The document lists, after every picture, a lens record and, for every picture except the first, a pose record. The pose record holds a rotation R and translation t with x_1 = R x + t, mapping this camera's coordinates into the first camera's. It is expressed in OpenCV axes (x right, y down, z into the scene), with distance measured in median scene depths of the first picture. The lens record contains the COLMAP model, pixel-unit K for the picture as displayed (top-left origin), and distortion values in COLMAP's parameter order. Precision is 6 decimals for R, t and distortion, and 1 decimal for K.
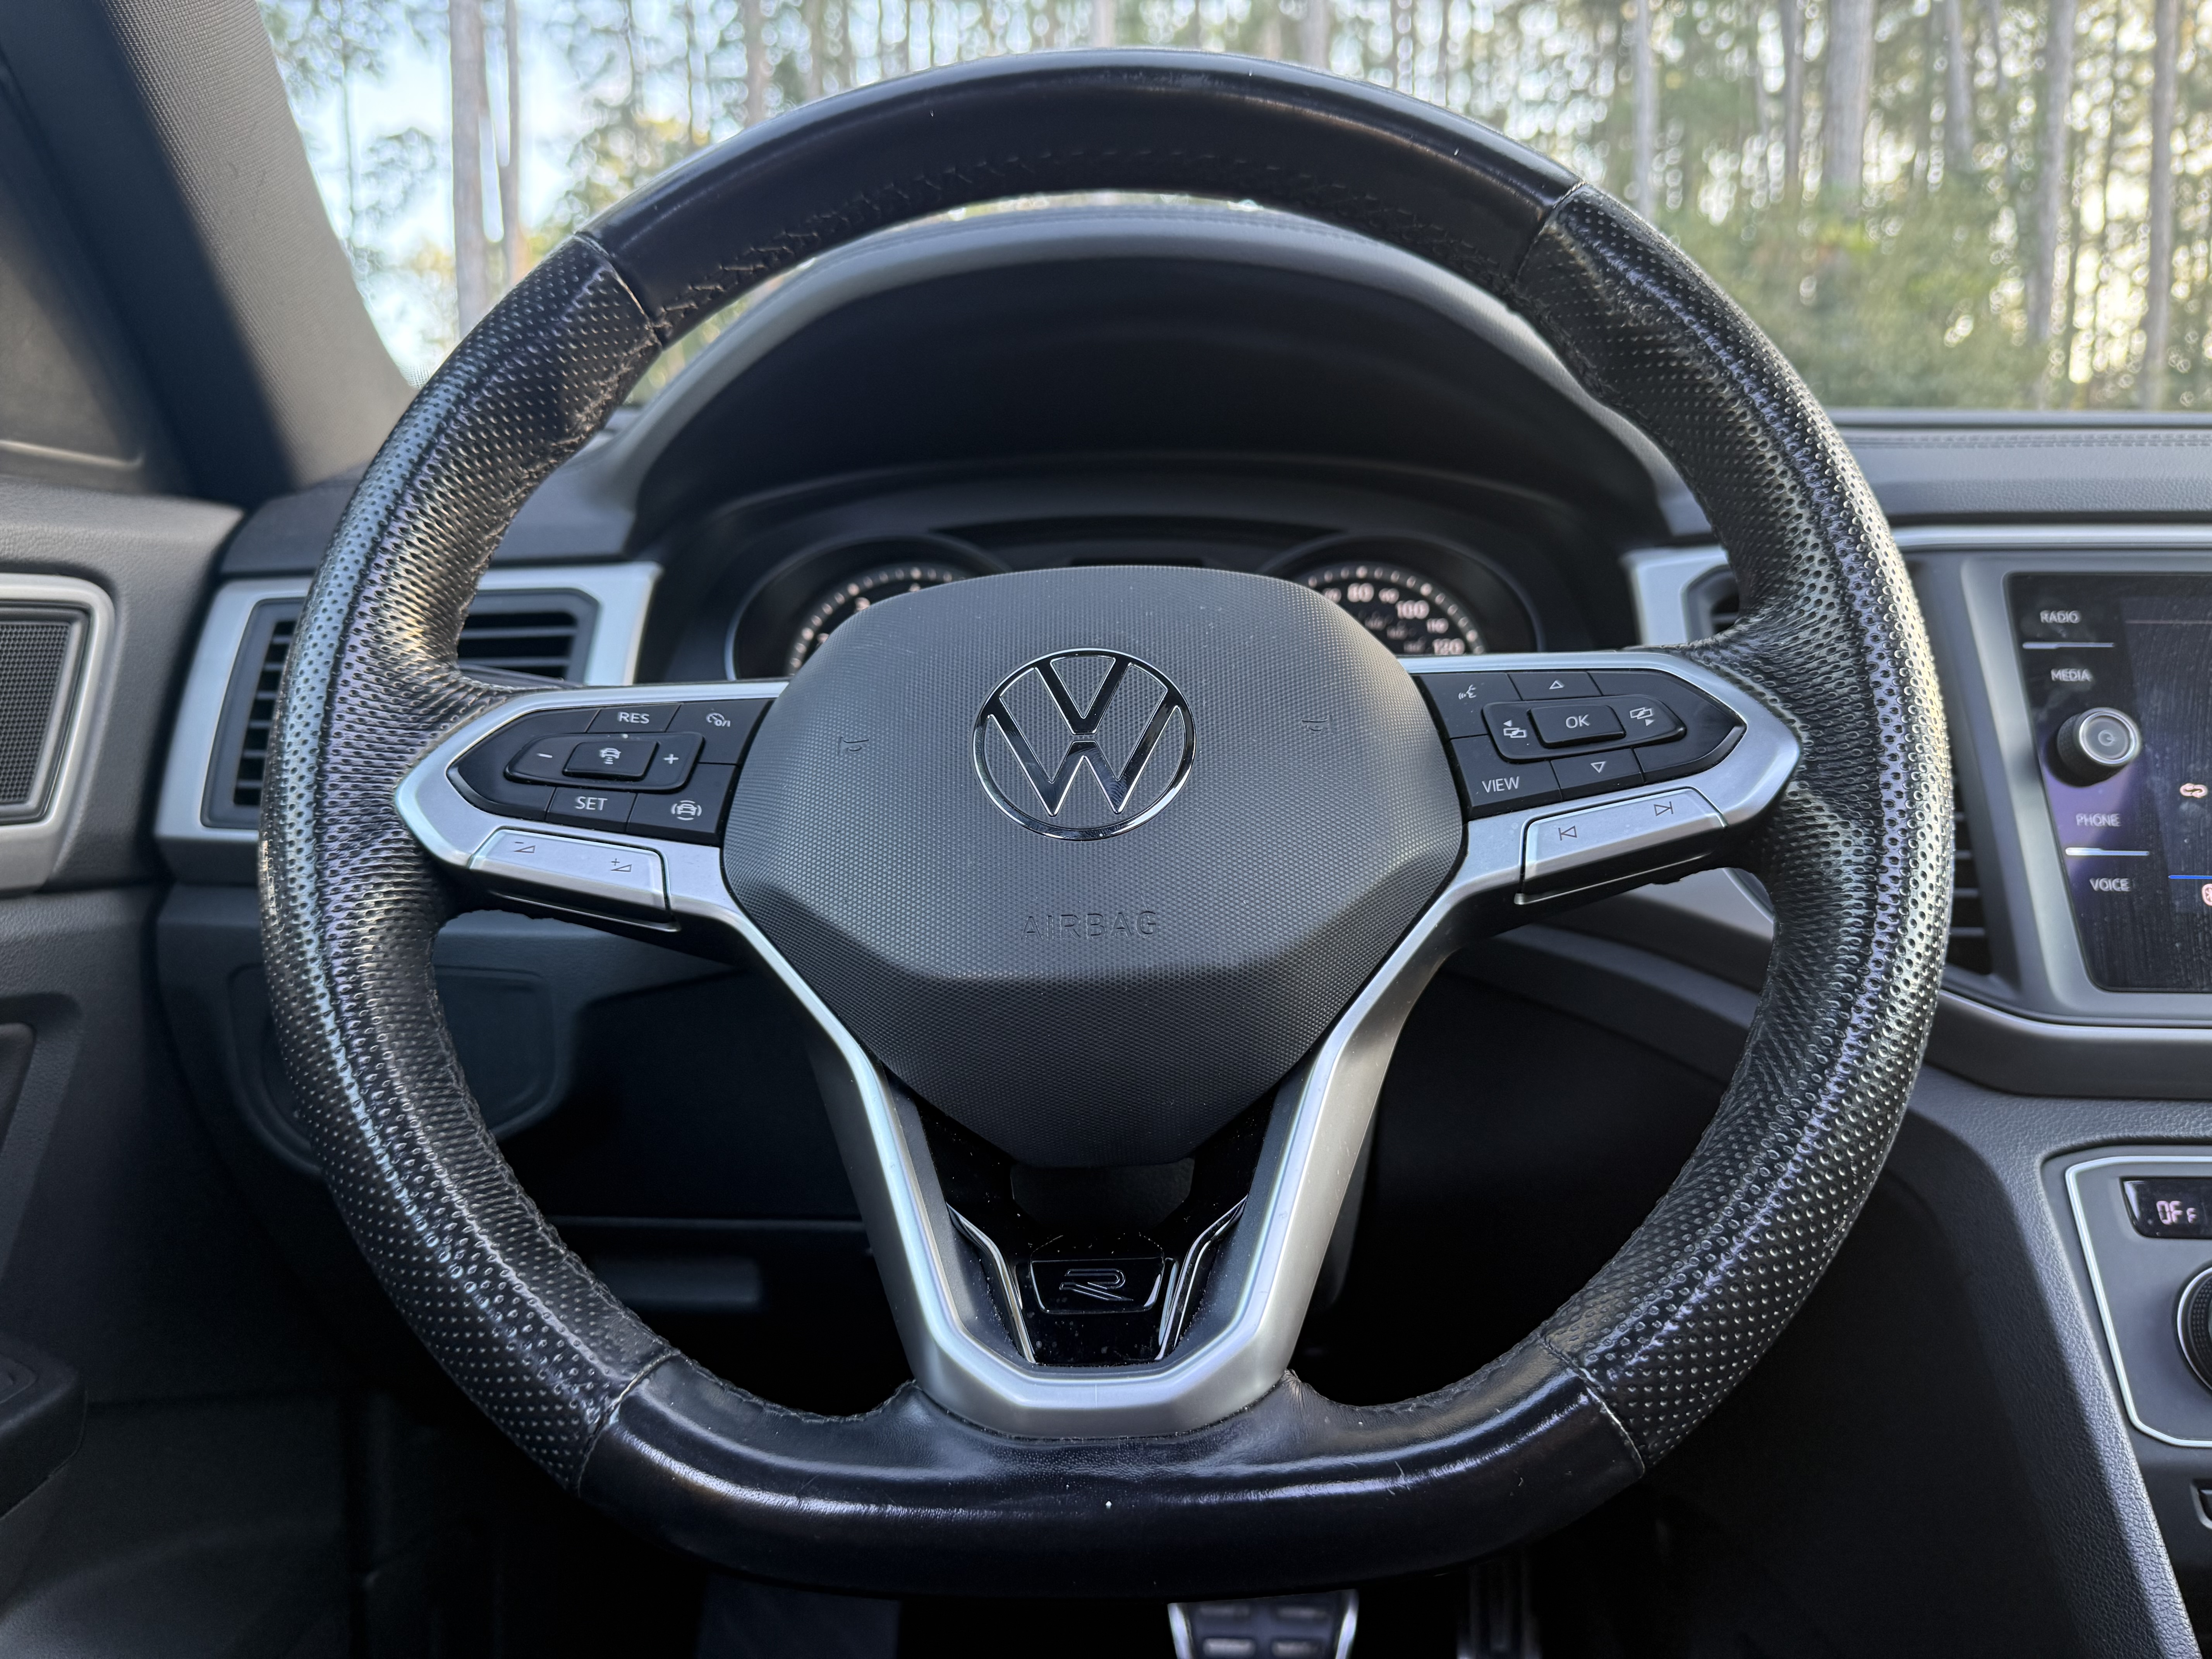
lens RADIAL K [[1621.1, 0, 1101.8], [0, 1621.1, 829.4], [0, 0, 1]] dist [0.044457, -0.109437]
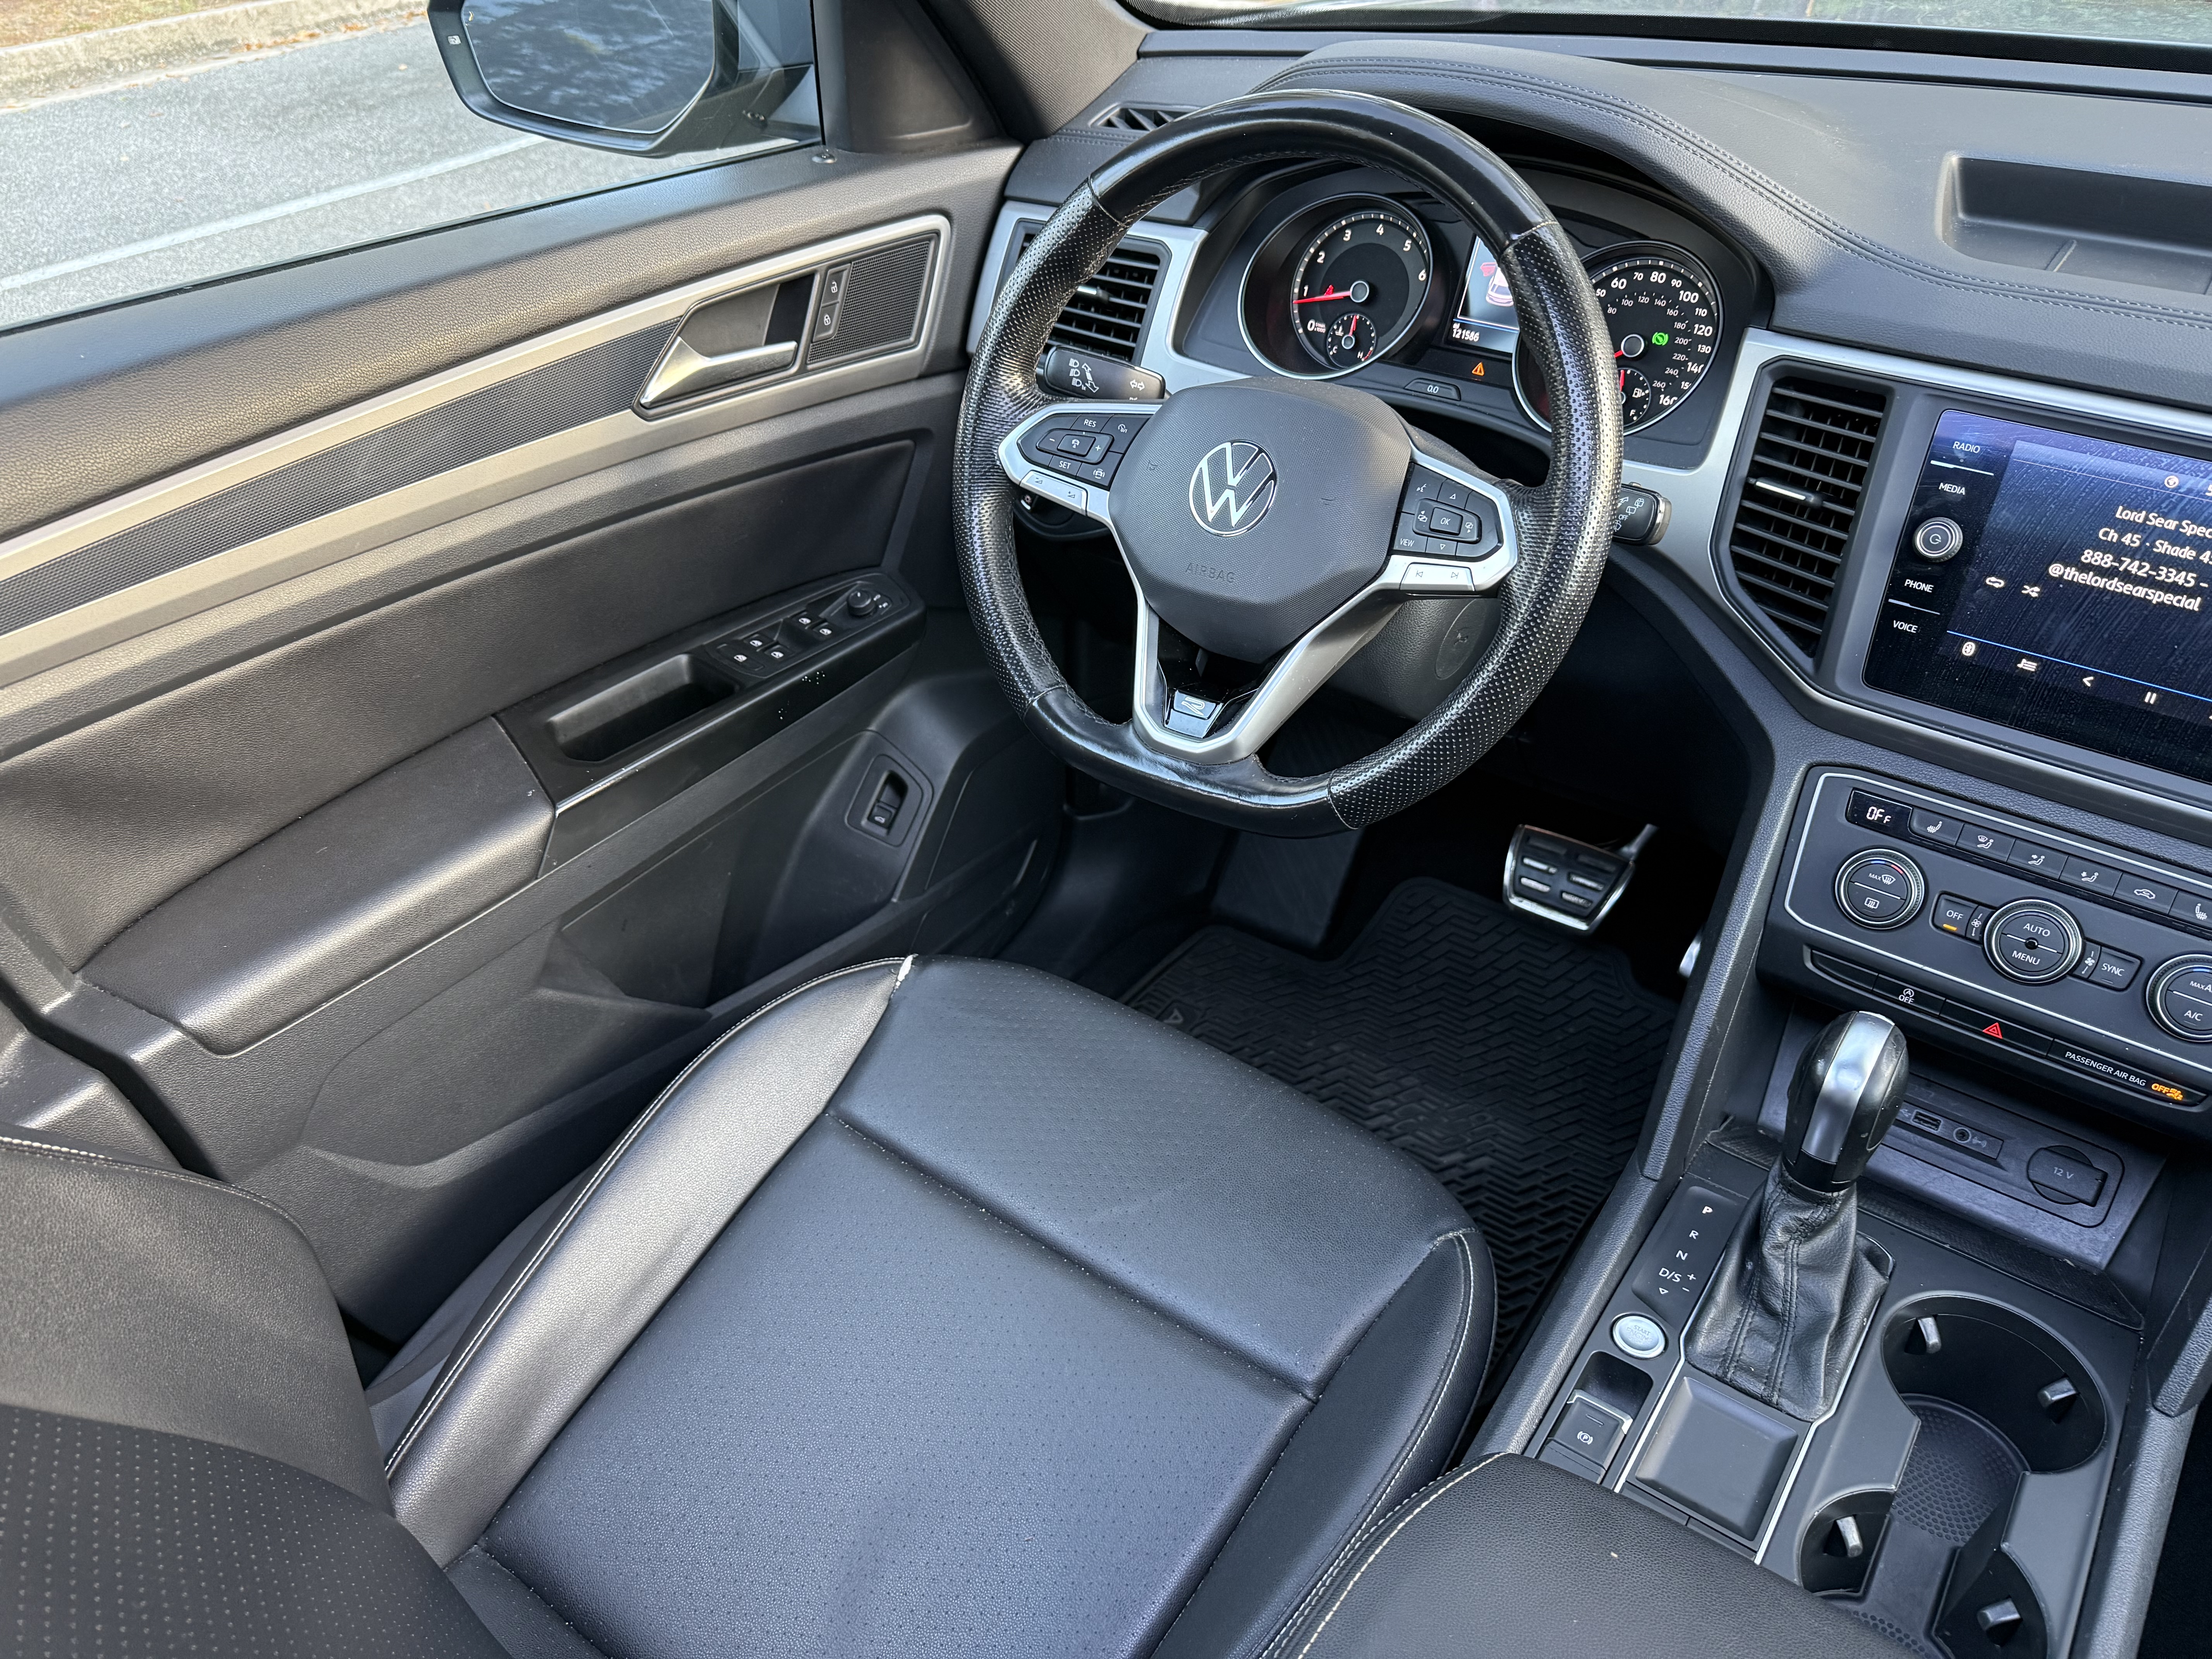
lens RADIAL K [[1564.9, 0, 1116.0], [0, 1564.9, 833.1], [0, 0, 1]] dist [0.074027, -0.095512]
pose [[0.845197, 0.307504, -0.437131, 0.924663], [-0.059475, 0.866936, 0.494859, -0.686845], [0.531136, -0.392255, 0.751020, -0.916257]]
